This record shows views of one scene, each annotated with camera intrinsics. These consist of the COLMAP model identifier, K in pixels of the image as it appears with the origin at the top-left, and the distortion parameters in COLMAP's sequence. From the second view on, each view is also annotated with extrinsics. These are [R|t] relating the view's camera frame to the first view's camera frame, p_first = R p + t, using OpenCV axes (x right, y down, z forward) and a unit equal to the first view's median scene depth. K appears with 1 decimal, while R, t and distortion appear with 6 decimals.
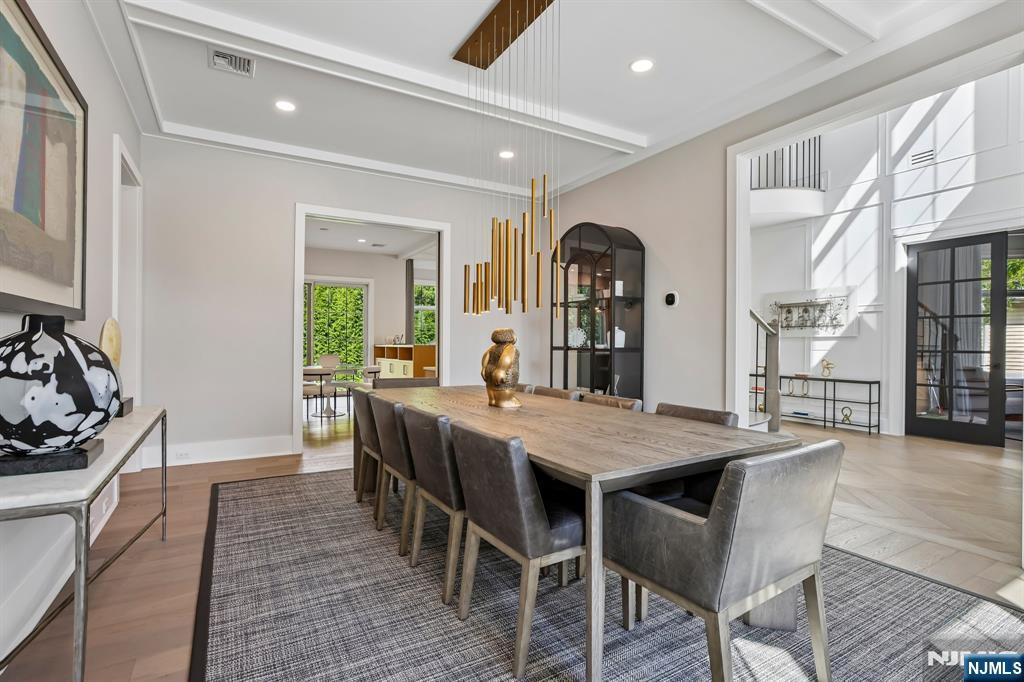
lens RADIAL K [[474.5, 0, 506.9], [0, 474.5, 341.5], [0, 0, 1]] dist [-0.016419, 0.000286]
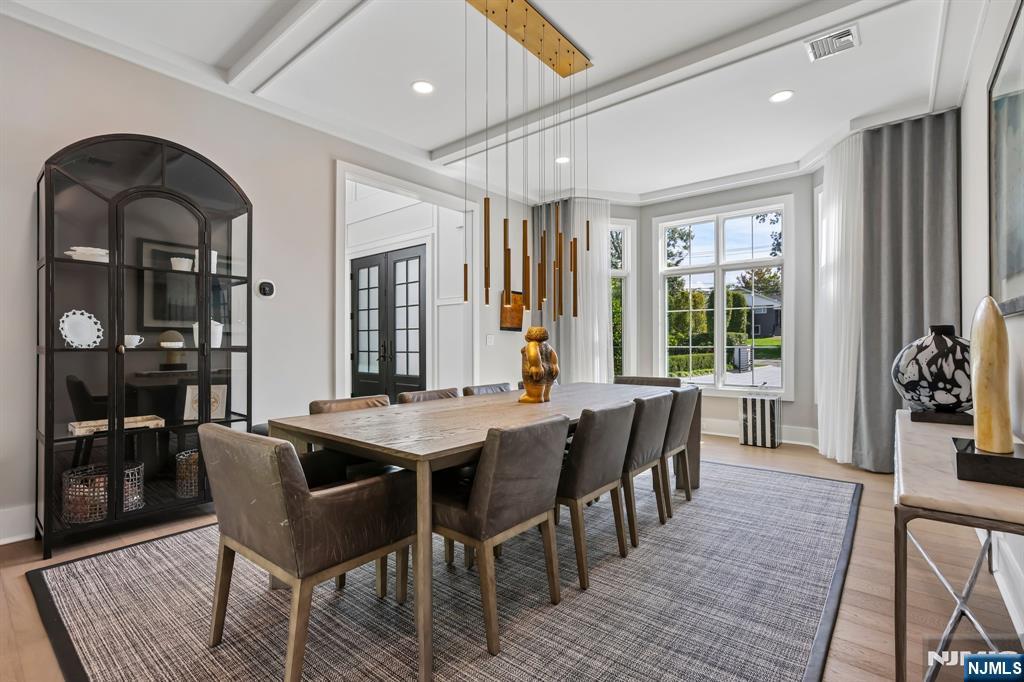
lens RADIAL K [[474.5, 0, 509.3], [0, 474.5, 343.3], [0, 0, 1]] dist [-0.016419, 0.000286]
pose [[-0.336240, -0.000647, 0.941776, -1.152624], [-0.001278, 0.999999, 0.000231, 0.011554], [-0.941775, -0.001126, -0.336241, 1.684711]]
